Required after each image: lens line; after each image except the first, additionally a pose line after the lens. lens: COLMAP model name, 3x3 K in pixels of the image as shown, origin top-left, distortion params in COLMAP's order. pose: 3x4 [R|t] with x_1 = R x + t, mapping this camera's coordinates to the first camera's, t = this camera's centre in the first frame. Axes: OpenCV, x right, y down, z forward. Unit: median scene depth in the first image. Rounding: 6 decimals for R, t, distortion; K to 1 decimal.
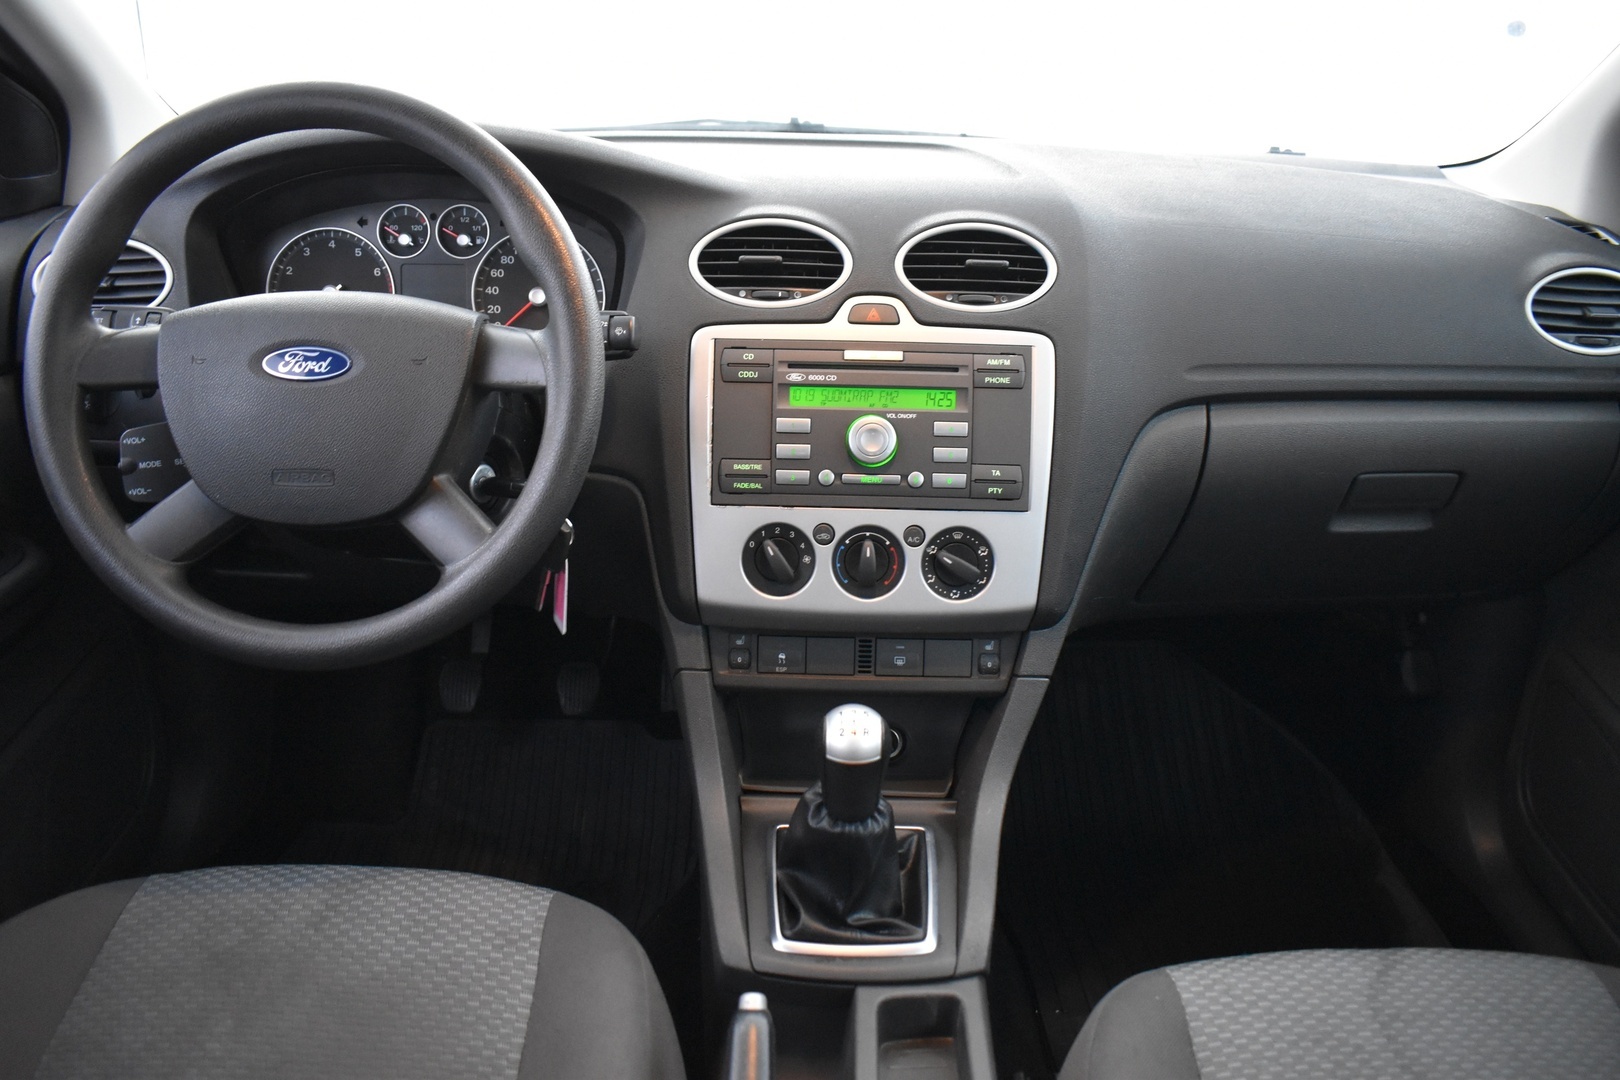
lens RADIAL K [[1237.7, 0, 810.9], [0, 1237.7, 539.7], [0, 0, 1]] dist [-0.085543, -0.010549]
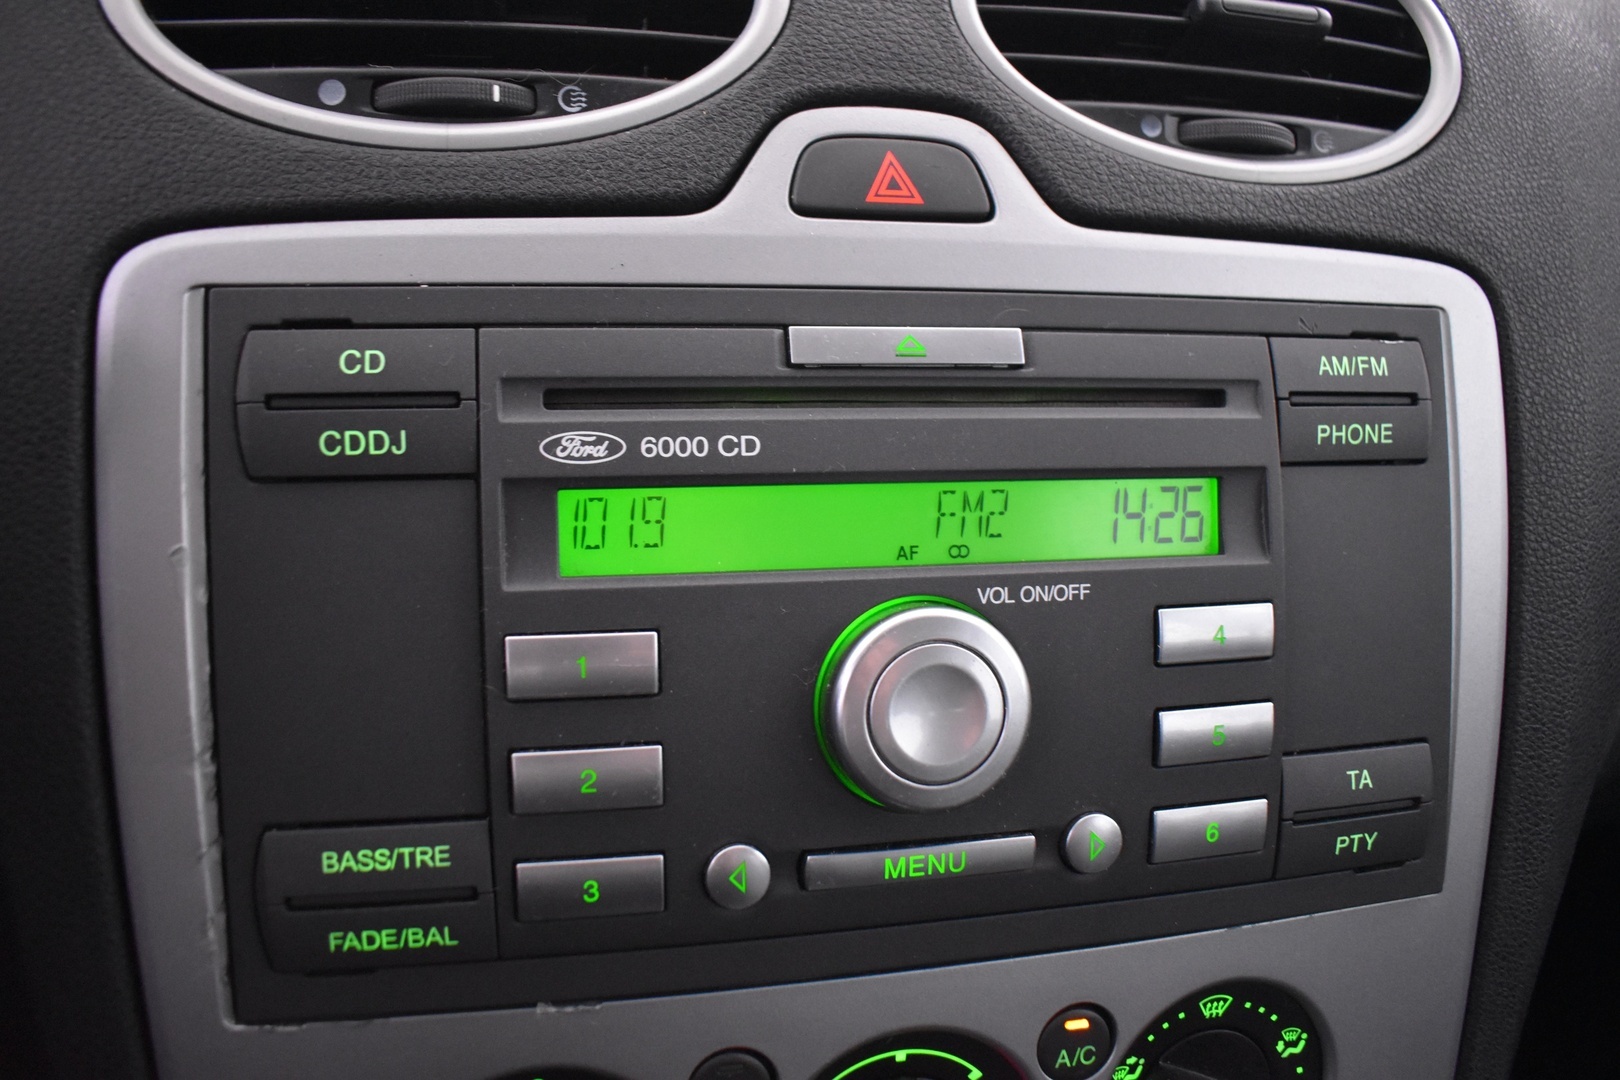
lens RADIAL K [[1237.7, 0, 817.8], [0, 1237.7, 542.1], [0, 0, 1]] dist [-0.085543, -0.010549]
pose [[0.973031, -0.050002, 0.225191, -0.021987], [0.053223, 0.998549, -0.008252, -0.109658], [-0.224451, 0.020014, 0.974280, 0.769149]]
